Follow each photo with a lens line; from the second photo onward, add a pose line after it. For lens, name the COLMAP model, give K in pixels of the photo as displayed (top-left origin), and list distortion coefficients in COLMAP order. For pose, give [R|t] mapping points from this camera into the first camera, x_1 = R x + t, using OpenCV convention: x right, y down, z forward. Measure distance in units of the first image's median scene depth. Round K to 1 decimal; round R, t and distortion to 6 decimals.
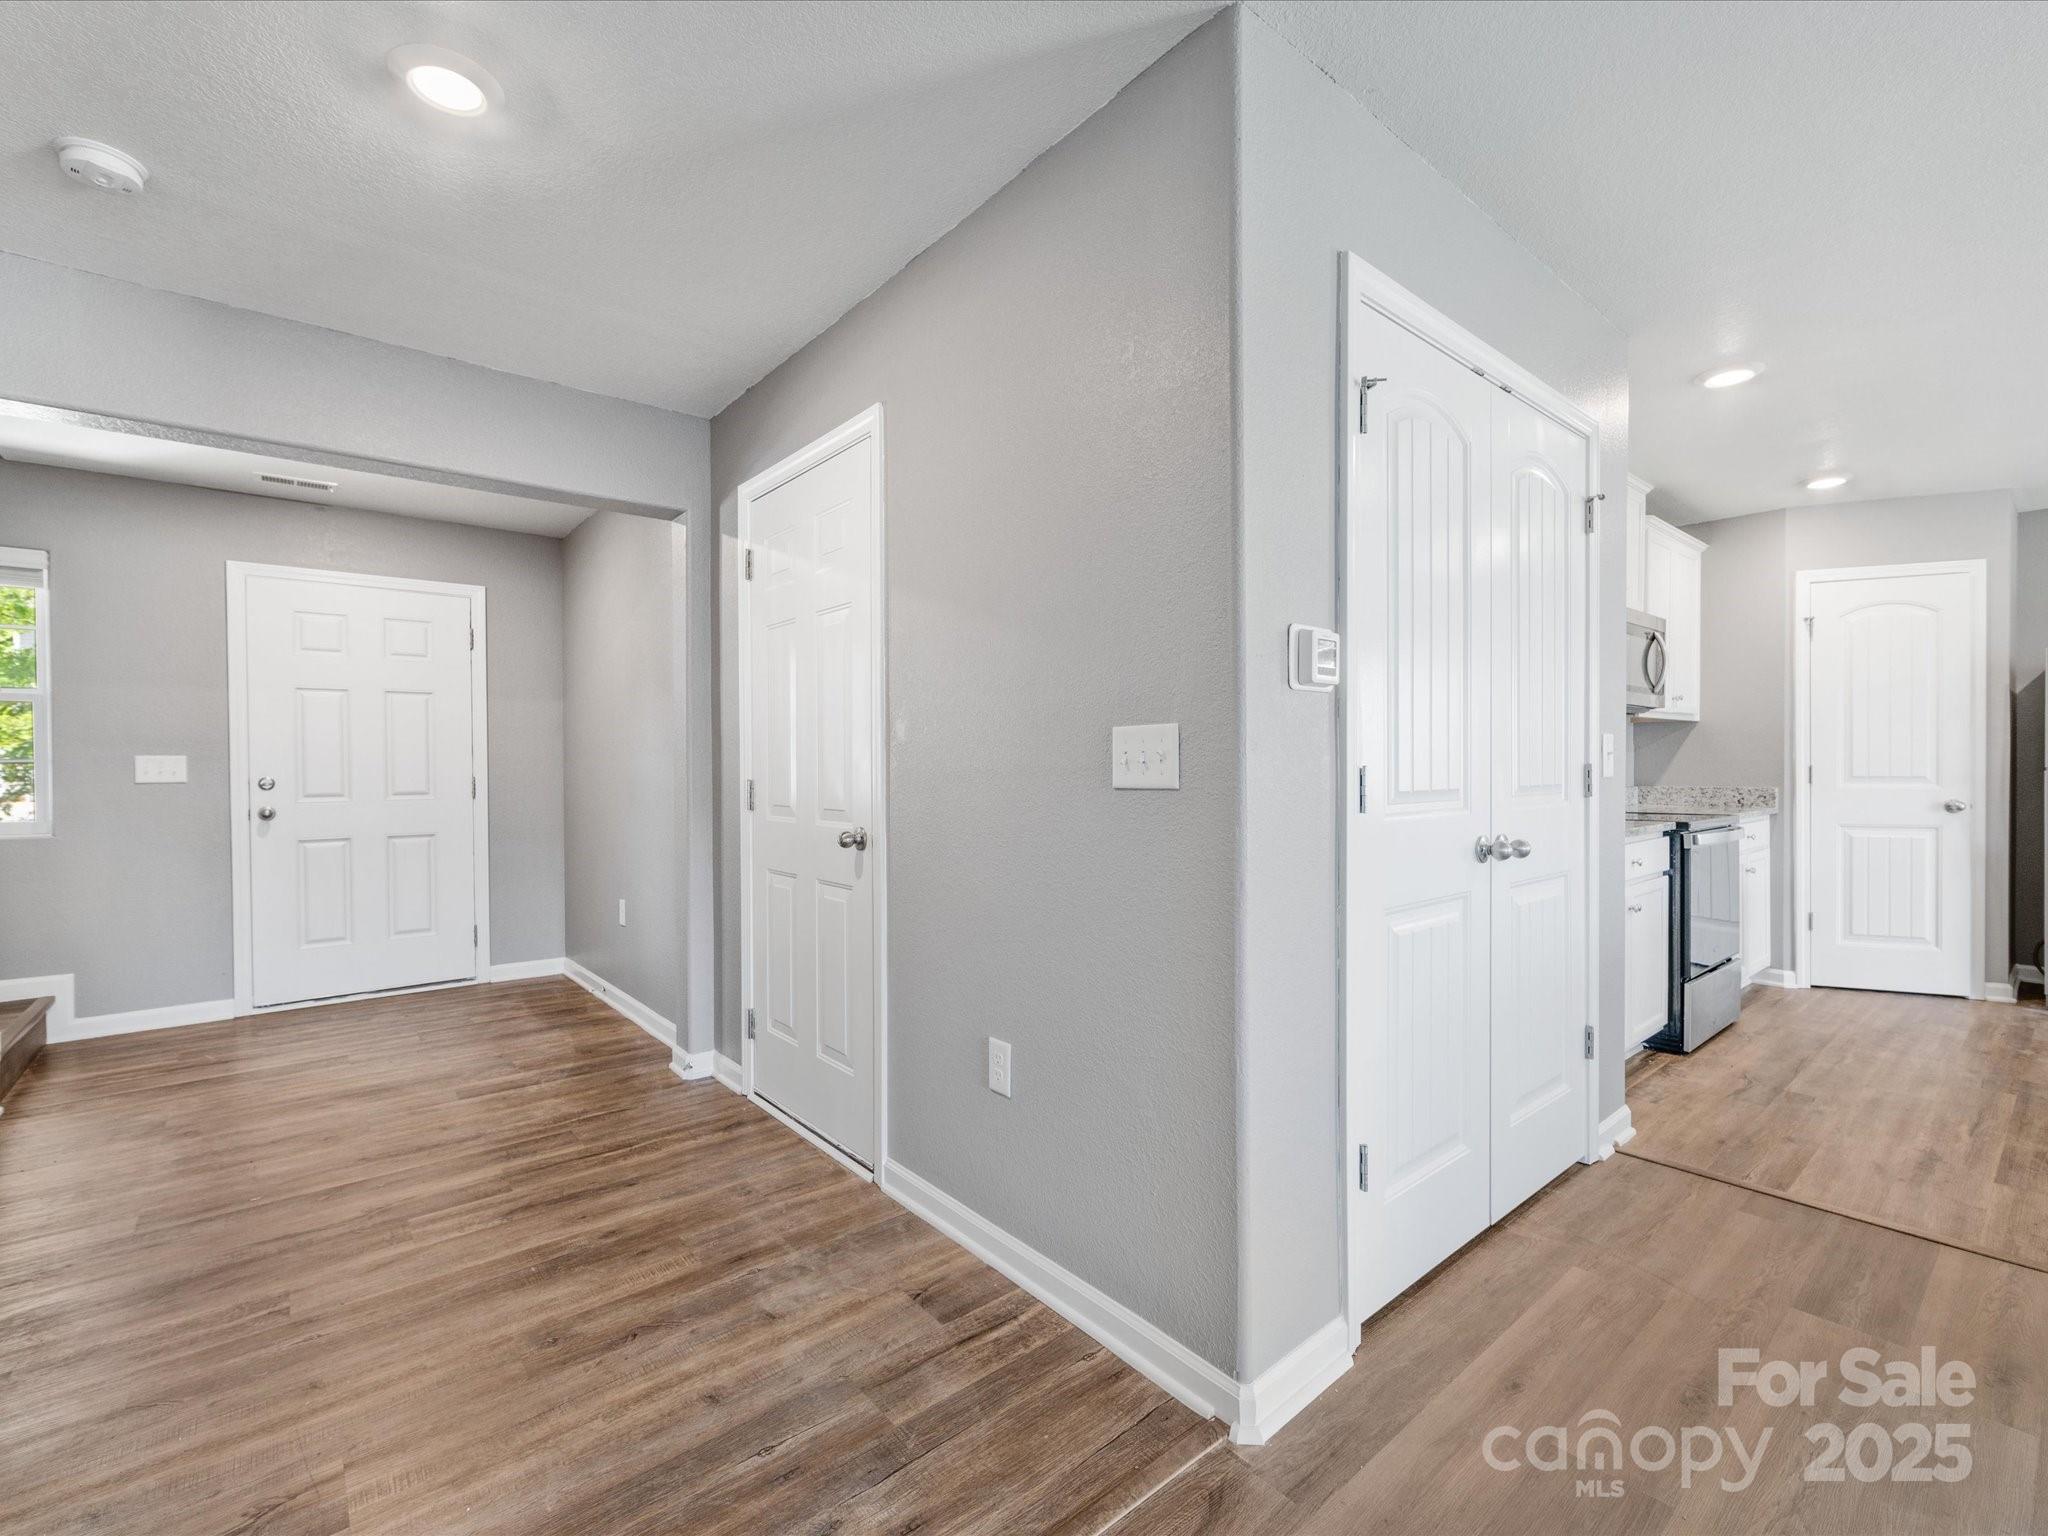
lens RADIAL K [[900.2, 0, 1017.4], [0, 900.2, 773.2], [0, 0, 1]] dist [-0.003536, -0.000288]
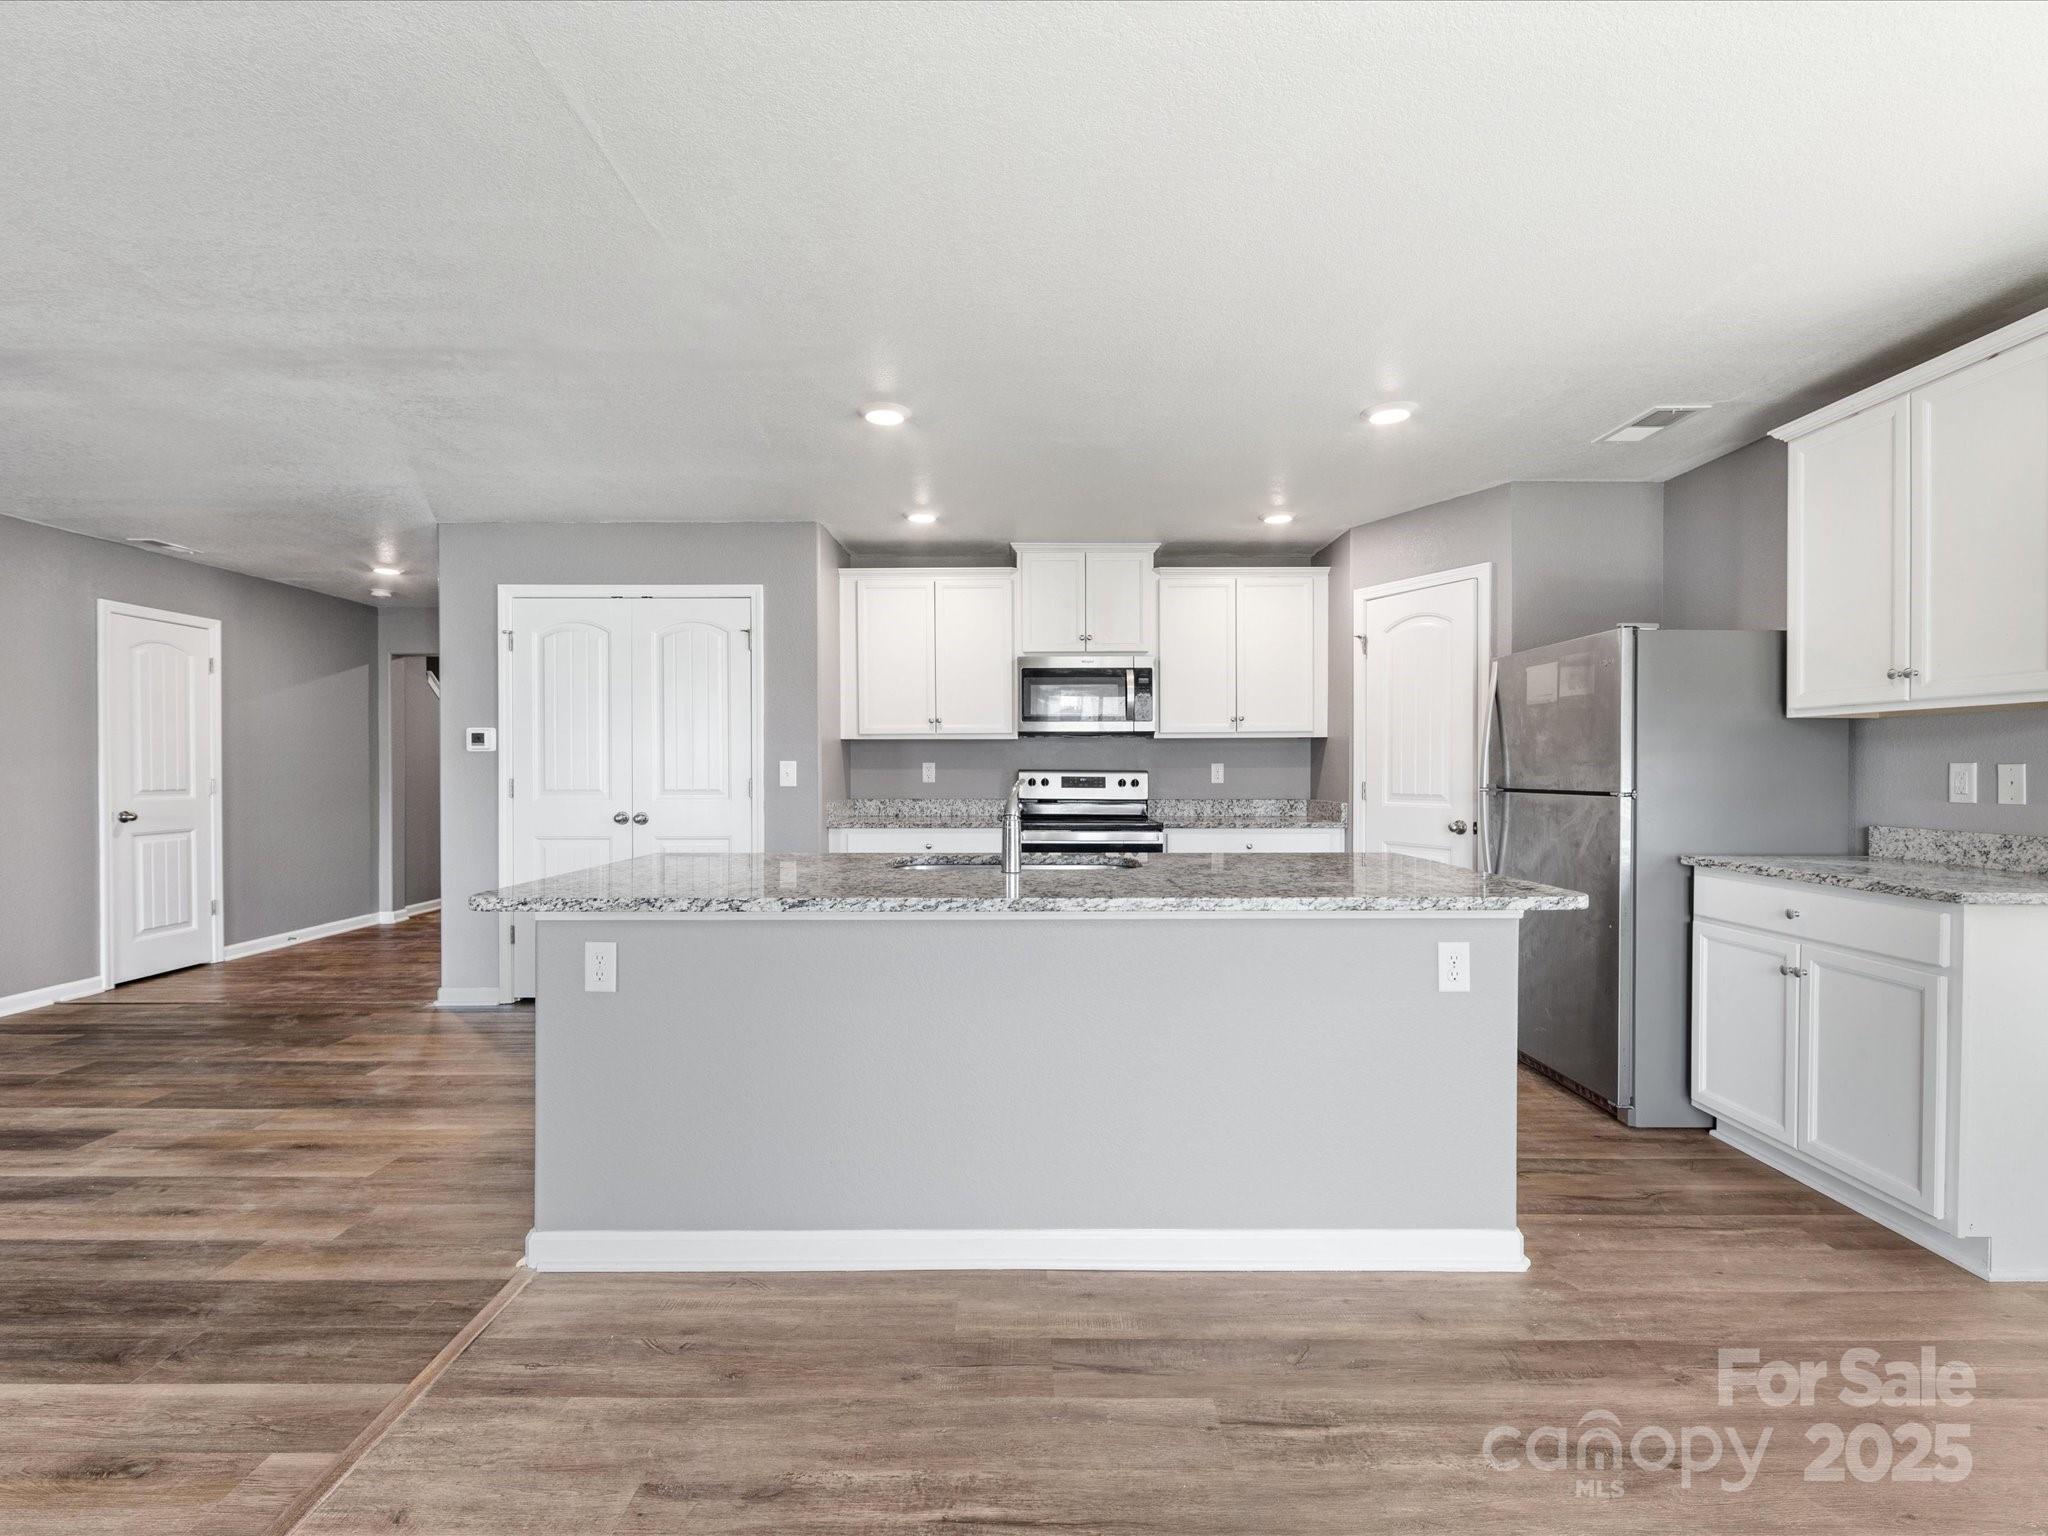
lens RADIAL K [[900.2, 0, 1021.7], [0, 900.2, 773.6], [0, 0, 1]] dist [-0.003536, -0.000288]
pose [[0.770774, 0.008845, -0.637047, 1.619123], [-0.009016, 0.999955, 0.002976, -0.022626], [0.637045, 0.003450, 0.770819, -0.028398]]
